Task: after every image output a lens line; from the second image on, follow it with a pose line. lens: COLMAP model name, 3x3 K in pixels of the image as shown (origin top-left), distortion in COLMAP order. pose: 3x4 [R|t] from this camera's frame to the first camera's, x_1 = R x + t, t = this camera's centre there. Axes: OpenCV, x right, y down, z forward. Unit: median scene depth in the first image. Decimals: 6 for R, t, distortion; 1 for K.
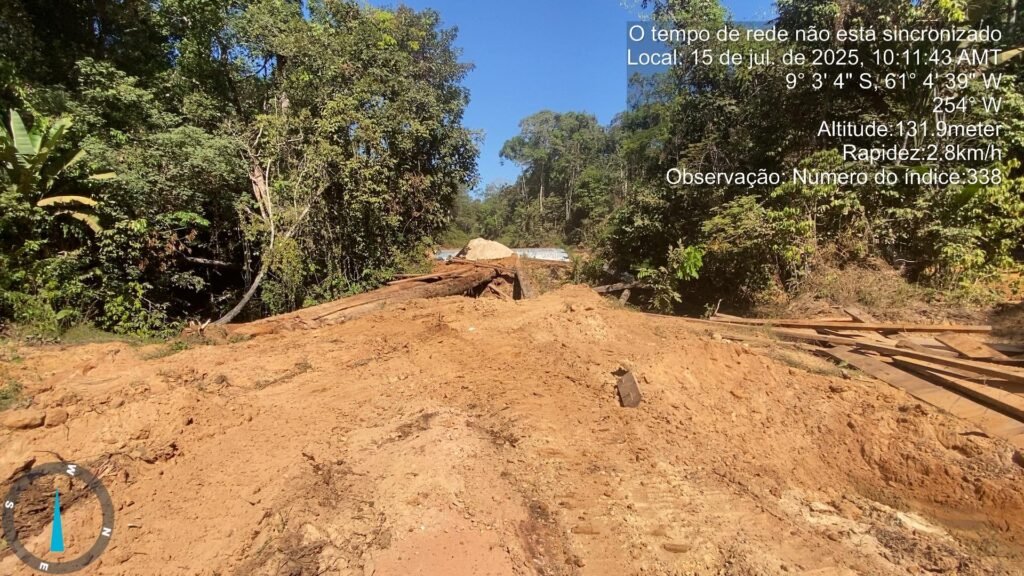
lens RADIAL K [[398.6, 0, 506.7], [0, 398.6, 293.5], [0, 0, 1]] dist [0.000698, -0.000070]
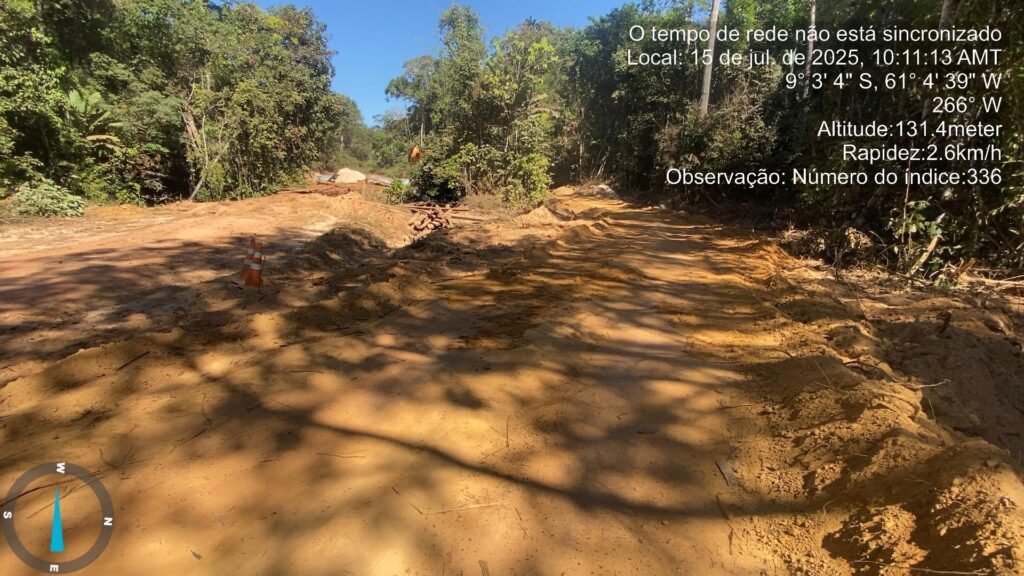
lens RADIAL K [[448.6, 0, 512.0], [0, 448.6, 288.0], [0, 0, 1]] dist [-0.028194, -0.000047]
pose [[0.981866, 0.022202, 0.188269, 0.292906], [-0.044723, 0.992215, 0.116227, 0.097629], [-0.184223, -0.122540, 0.975216, -0.941528]]
